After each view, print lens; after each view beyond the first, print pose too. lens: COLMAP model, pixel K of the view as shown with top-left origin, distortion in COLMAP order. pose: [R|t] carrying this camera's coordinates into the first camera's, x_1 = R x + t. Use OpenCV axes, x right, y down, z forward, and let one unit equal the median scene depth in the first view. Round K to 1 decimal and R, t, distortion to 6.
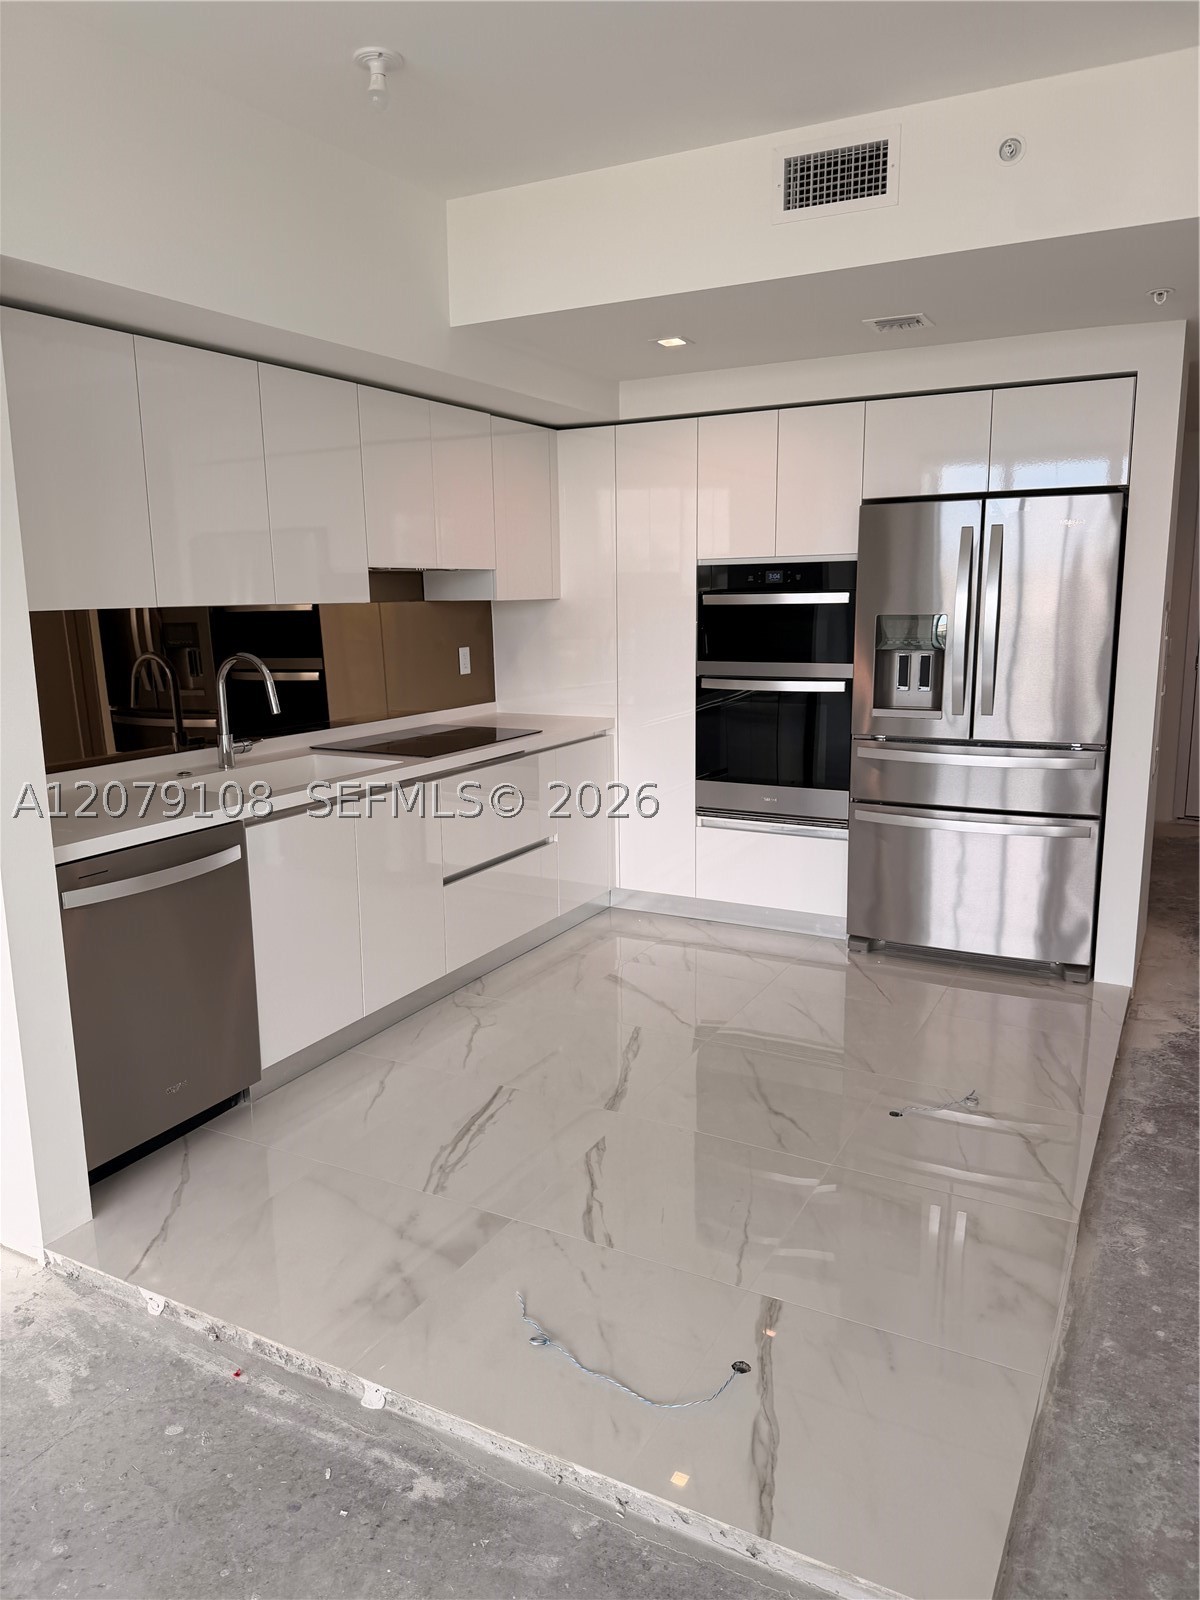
lens RADIAL K [[1138.5, 0, 595.6], [0, 1138.5, 801.5], [0, 0, 1]] dist [0.001390, 0.000076]
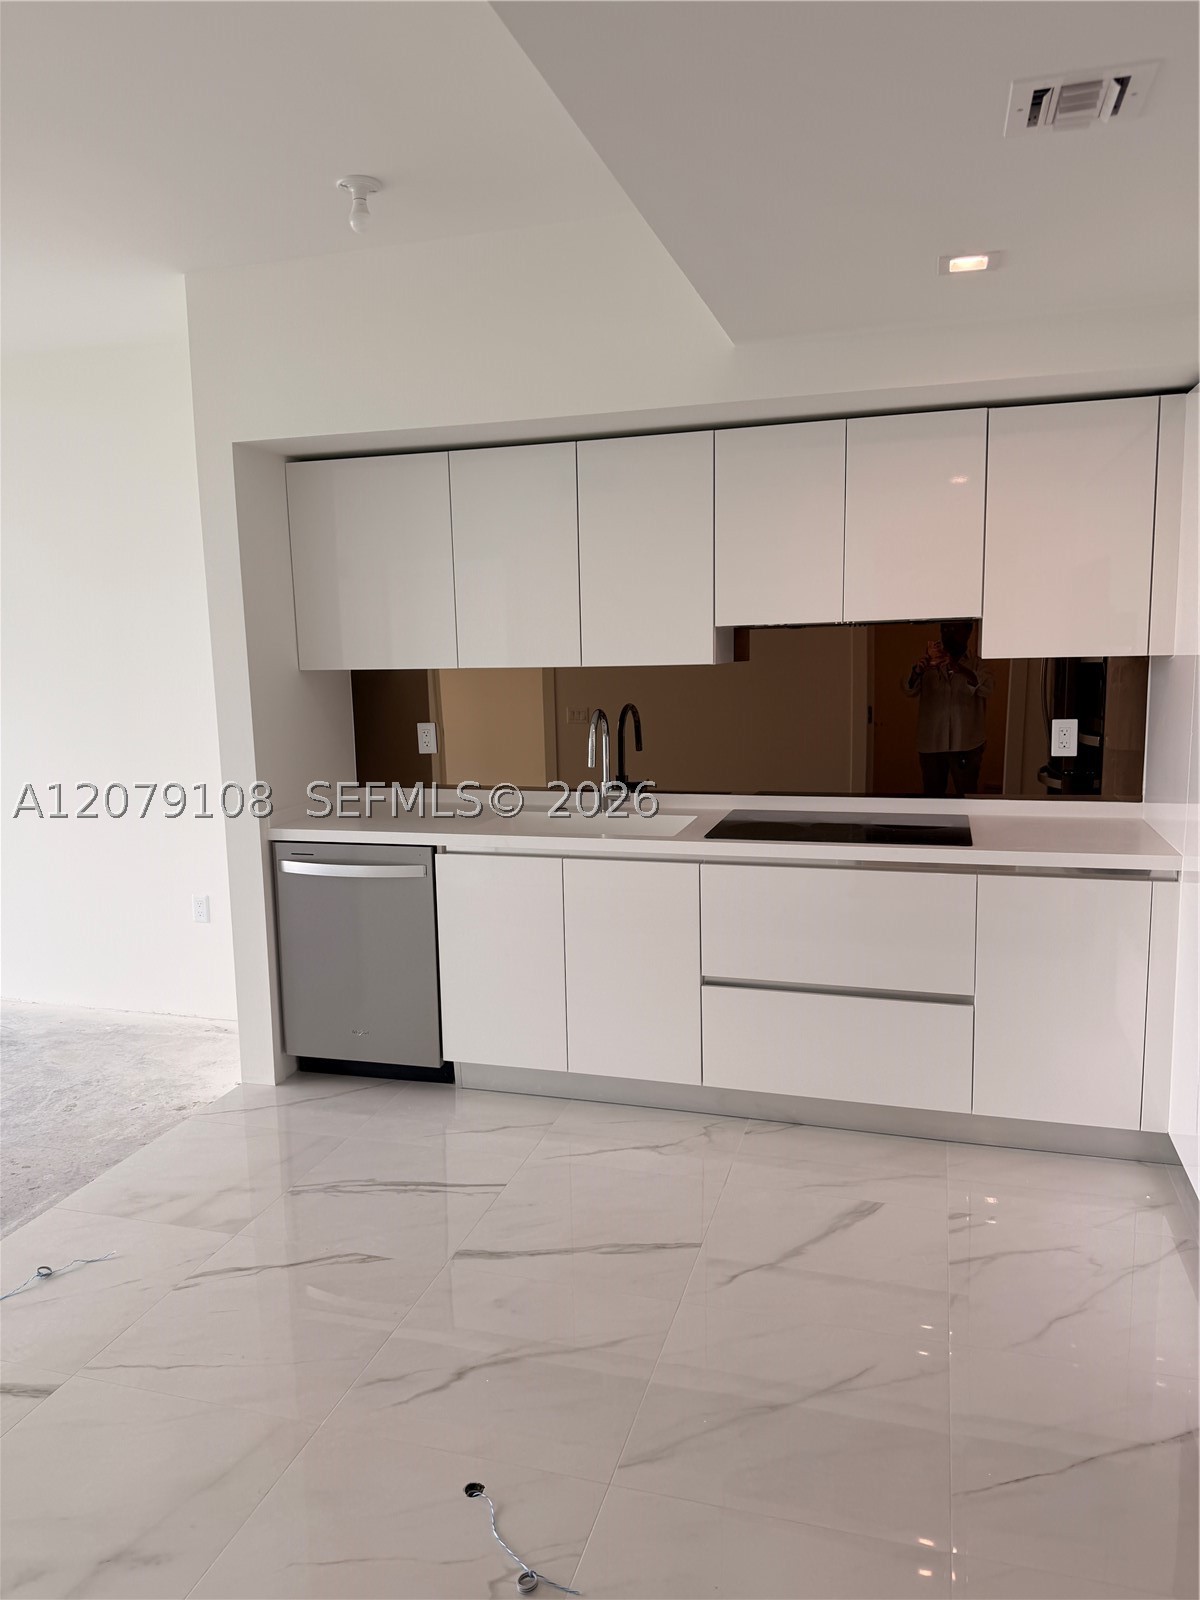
lens RADIAL K [[1129.3, 0, 589.9], [0, 1129.3, 794.4], [0, 0, 1]] dist [0.051315, -0.075424]
pose [[0.194808, 0.142677, -0.970409, 0.817564], [-0.158084, 0.980996, 0.112498, -0.185717], [0.968018, 0.131491, 0.213661, 0.849226]]
